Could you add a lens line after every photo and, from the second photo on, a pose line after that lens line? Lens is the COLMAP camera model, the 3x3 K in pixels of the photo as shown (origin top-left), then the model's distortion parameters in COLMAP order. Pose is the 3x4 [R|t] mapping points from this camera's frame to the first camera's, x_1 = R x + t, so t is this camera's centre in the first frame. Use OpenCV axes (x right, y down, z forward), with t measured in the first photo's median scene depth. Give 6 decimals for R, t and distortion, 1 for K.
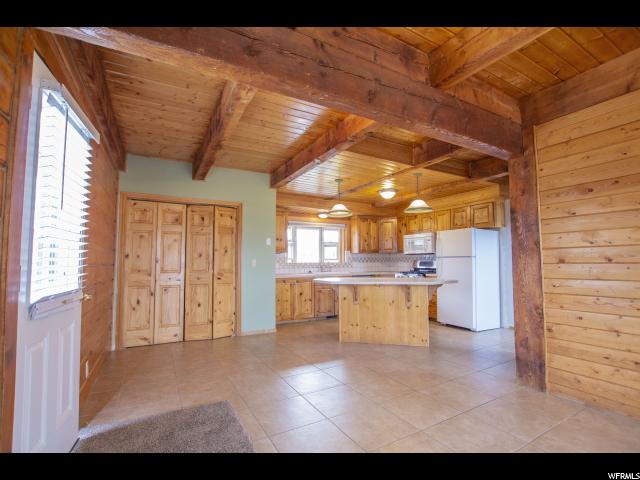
lens RADIAL K [[297.0, 0, 322.8], [0, 297.0, 243.7], [0, 0, 1]] dist [-0.030237, 0.001340]
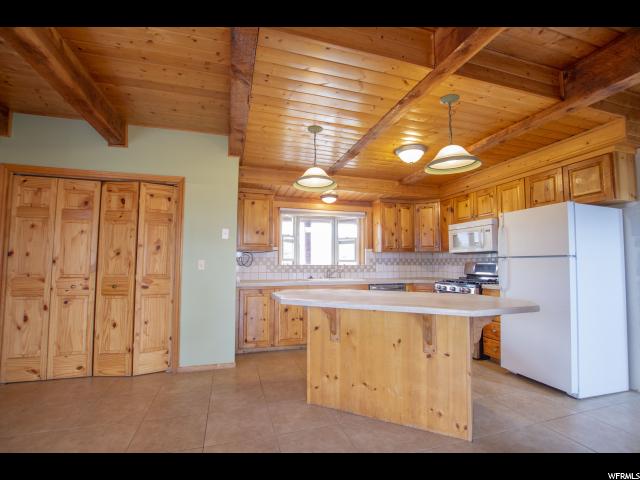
lens RADIAL K [[297.0, 0, 322.8], [0, 297.0, 243.7], [0, 0, 1]] dist [-0.030237, 0.001340]
pose [[0.977095, -0.007551, -0.212667, 0.176723], [0.006108, 0.999954, -0.007444, 0.021972], [0.212714, 0.005974, 0.977096, 0.376364]]
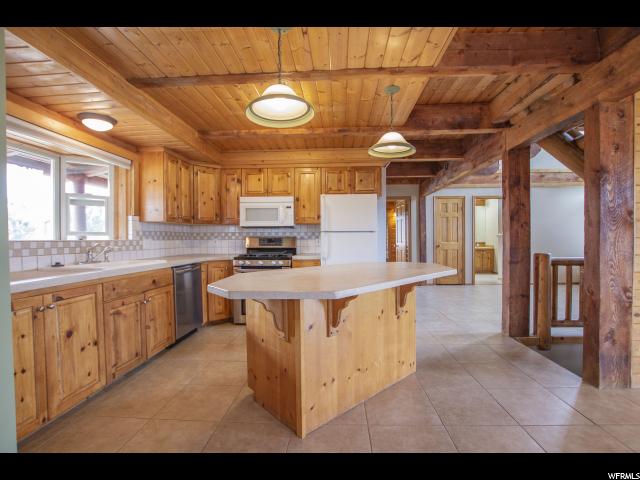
lens RADIAL K [[297.0, 0, 322.8], [0, 297.0, 243.7], [0, 0, 1]] dist [-0.030237, 0.001340]
pose [[0.539461, -0.012030, 0.841924, -0.213656], [-0.046868, 0.997919, 0.044290, 0.045639], [-0.840705, -0.063352, 0.537775, 0.660349]]
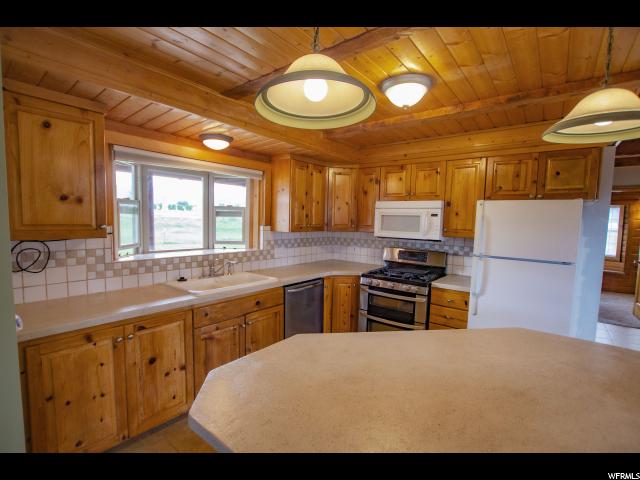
lens RADIAL K [[297.0, 0, 322.8], [0, 297.0, 243.7], [0, 0, 1]] dist [-0.030237, 0.001340]
pose [[0.926814, -0.001747, 0.375516, -0.018764], [-0.052433, 0.989591, 0.134014, -0.024961], [-0.371842, -0.143896, 0.917076, 0.701921]]
